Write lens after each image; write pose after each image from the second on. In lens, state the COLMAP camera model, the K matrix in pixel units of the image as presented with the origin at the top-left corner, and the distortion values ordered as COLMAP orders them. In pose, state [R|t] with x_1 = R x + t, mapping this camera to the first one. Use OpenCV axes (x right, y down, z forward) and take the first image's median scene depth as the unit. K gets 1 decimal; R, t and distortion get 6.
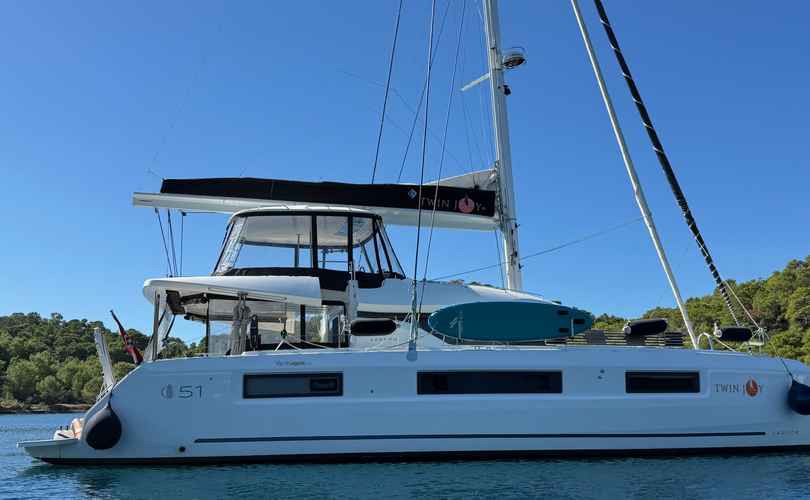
lens RADIAL K [[774.7, 0, 405.0], [0, 774.7, 250.0], [0, 0, 1]] dist [0.183470, -0.371317]
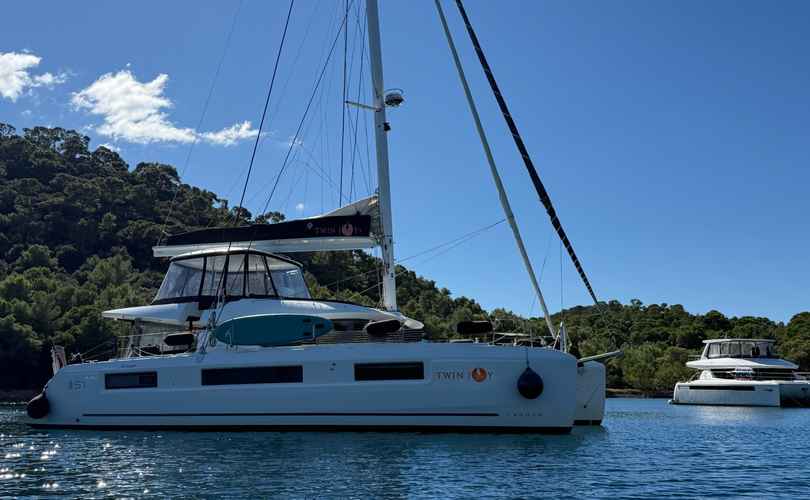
lens RADIAL K [[792.1, 0, 405.0], [0, 792.1, 250.0], [0, 0, 1]] dist [0.170518, -0.287675]
pose [[0.833896, -0.095695, -0.543562, 1.030860], [0.110336, 0.993878, -0.005705, -0.010256], [0.540780, -0.055217, 0.839349, -0.014817]]
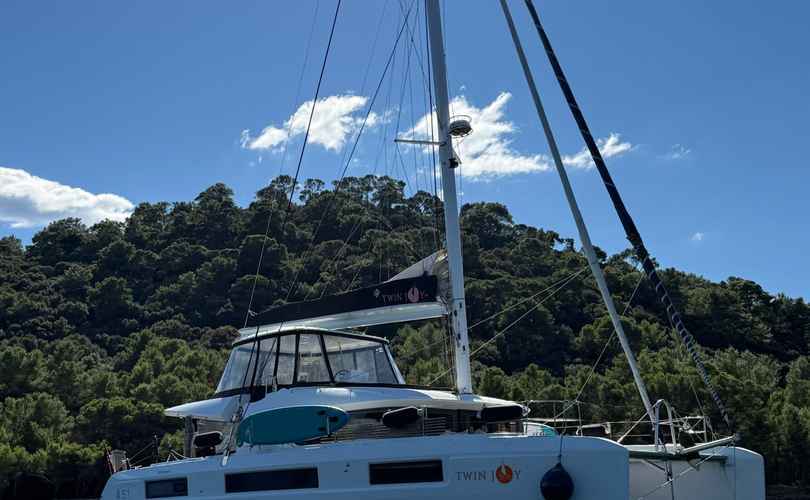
lens RADIAL K [[1047.2, 0, 405.0], [0, 1047.2, 250.0], [0, 0, 1]] dist [0.126360, 0.014671]
pose [[0.581220, -0.193728, -0.790350, 1.417891], [0.178930, 0.977903, -0.108116, 0.036771], [0.793831, -0.078578, 0.603041, 0.220458]]
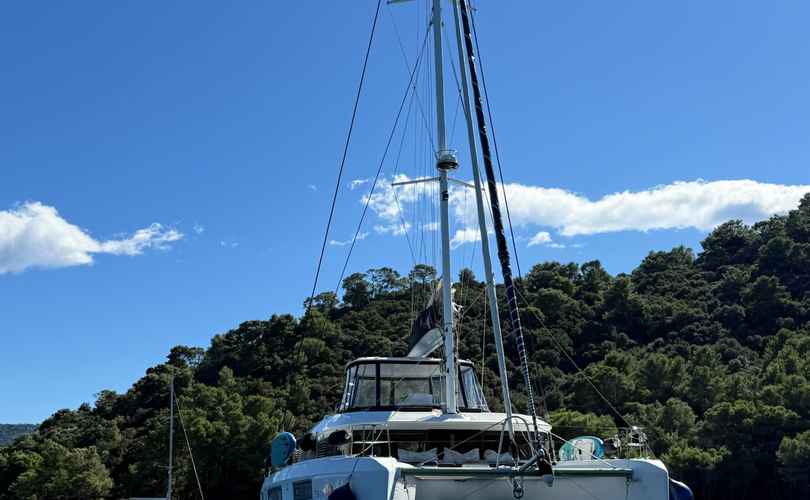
lens RADIAL K [[1047.2, 0, 405.0], [0, 1047.2, 250.0], [0, 0, 1]] dist [0.126360, 0.014671]
pose [[0.013583, -0.239312, -0.970848, 1.742782], [0.215802, 0.948756, -0.230848, 0.203021], [0.976343, -0.206376, 0.064531, 1.053722]]
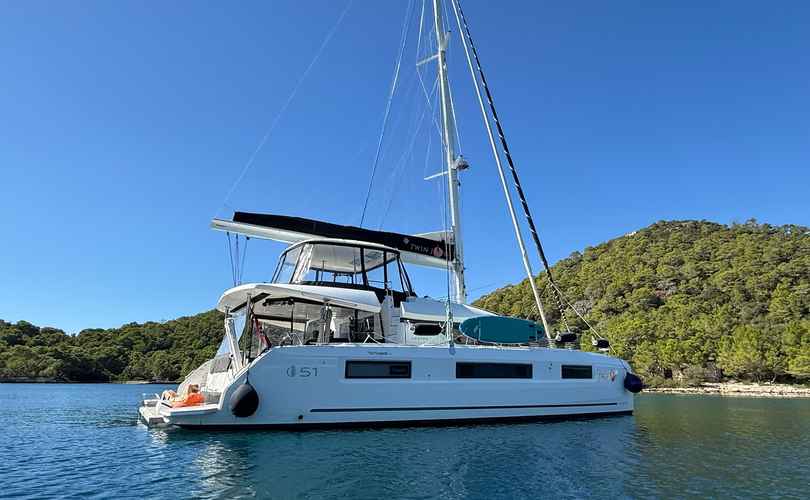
lens RADIAL K [[471.5, 0, 405.0], [0, 471.5, 250.0], [0, 0, 1]] dist [-0.003054, -0.000413]
pose [[0.949519, 0.099351, 0.297563, -0.316906], [-0.075079, 0.992929, -0.091947, 0.034363], [-0.304594, 0.064965, 0.950264, 0.173171]]
